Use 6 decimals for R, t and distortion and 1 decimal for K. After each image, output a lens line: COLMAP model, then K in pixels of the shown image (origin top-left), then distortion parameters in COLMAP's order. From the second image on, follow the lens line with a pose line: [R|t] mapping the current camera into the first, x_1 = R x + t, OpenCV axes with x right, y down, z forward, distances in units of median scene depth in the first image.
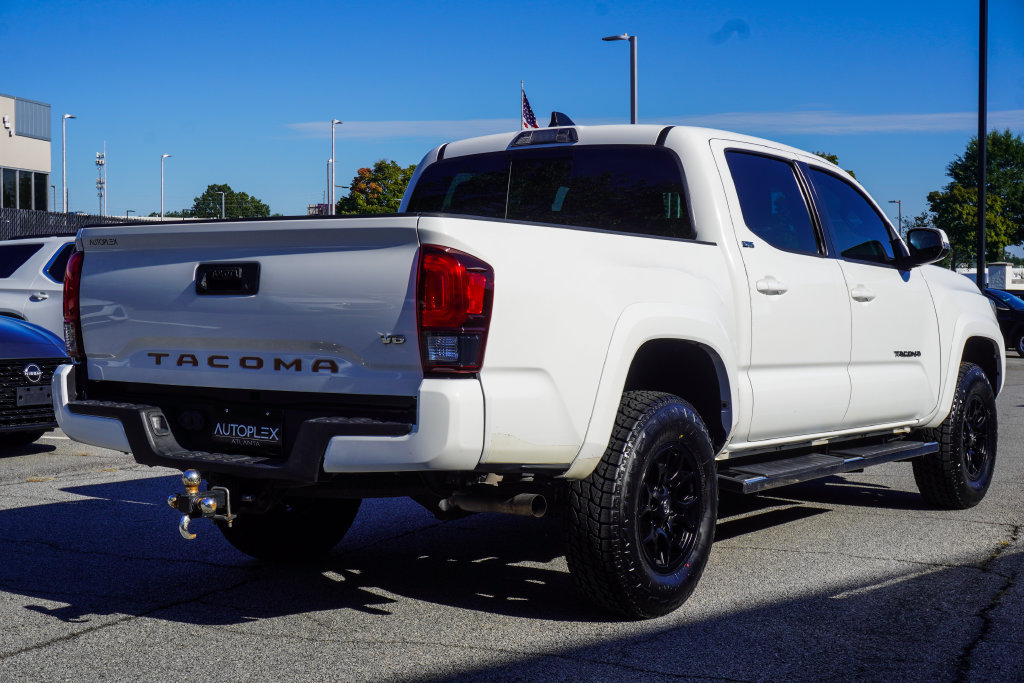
lens RADIAL K [[1415.0, 0, 512.6], [0, 1415.0, 338.9], [0, 0, 1]] dist [0.030992, 0.000000]
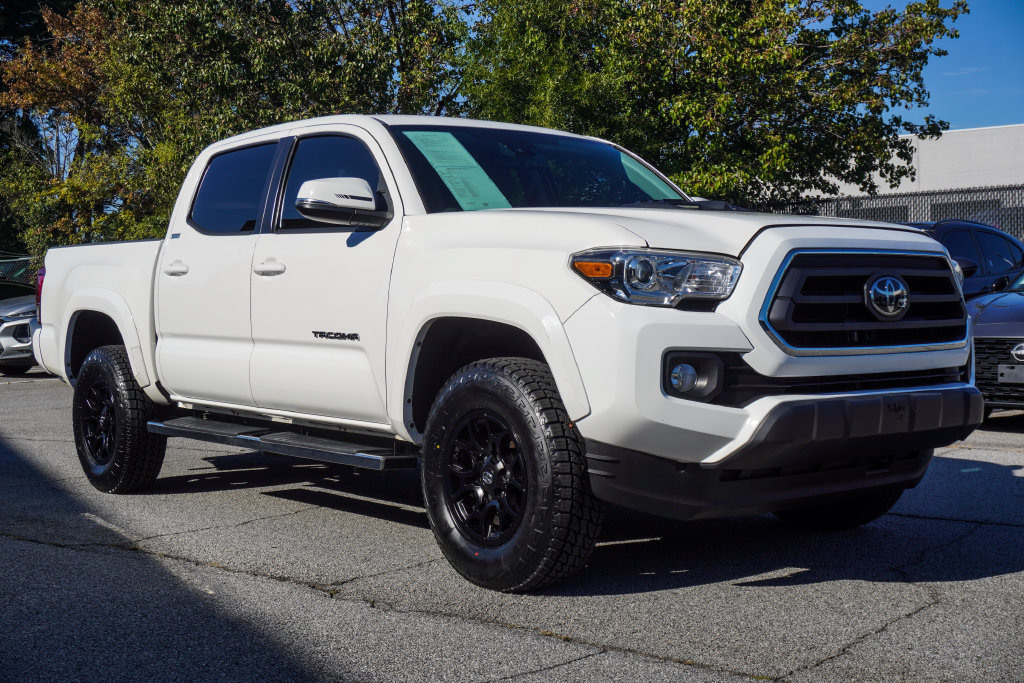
lens RADIAL K [[1362.1, 0, 508.2], [0, 1362.1, 345.6], [0, 0, 1]] dist [0.031290, 0.000000]
pose [[-0.265298, 0.026715, -0.963796, 0.999111], [-0.012400, 0.999439, 0.031116, -0.009383], [0.964087, 0.020206, -0.264818, 1.289441]]
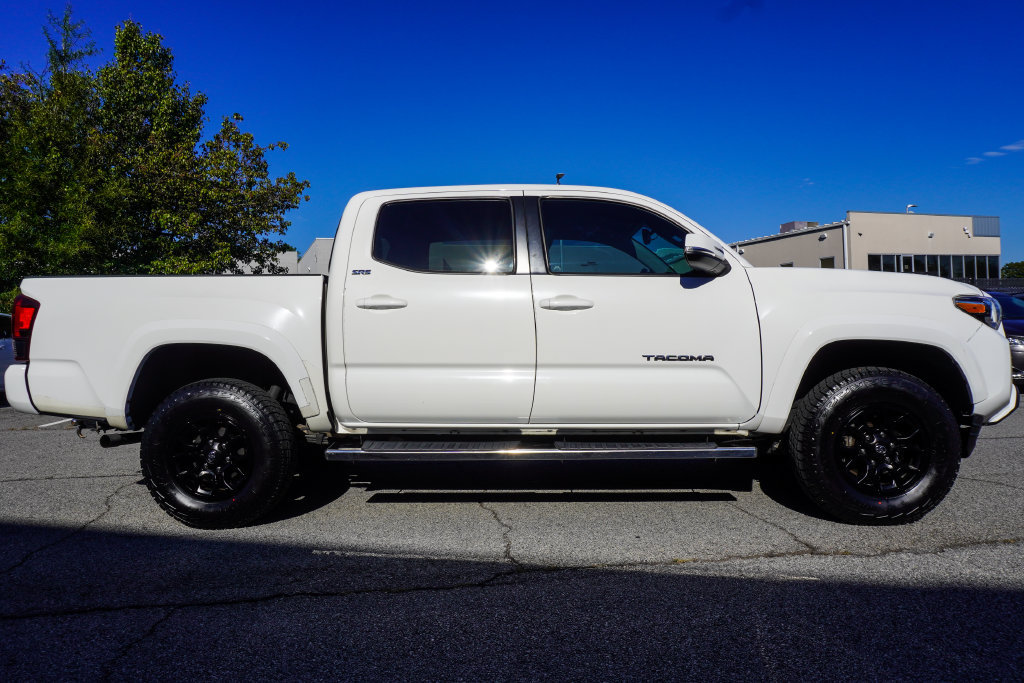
lens RADIAL K [[678.3, 0, 516.9], [0, 678.3, 342.1], [0, 0, 1]] dist [-0.009101, 0.001244]
pose [[0.556681, -0.008090, -0.830687, 0.617076], [-0.000696, 0.999948, -0.010204, 0.004004], [0.830726, 0.006259, 0.556647, 0.616759]]
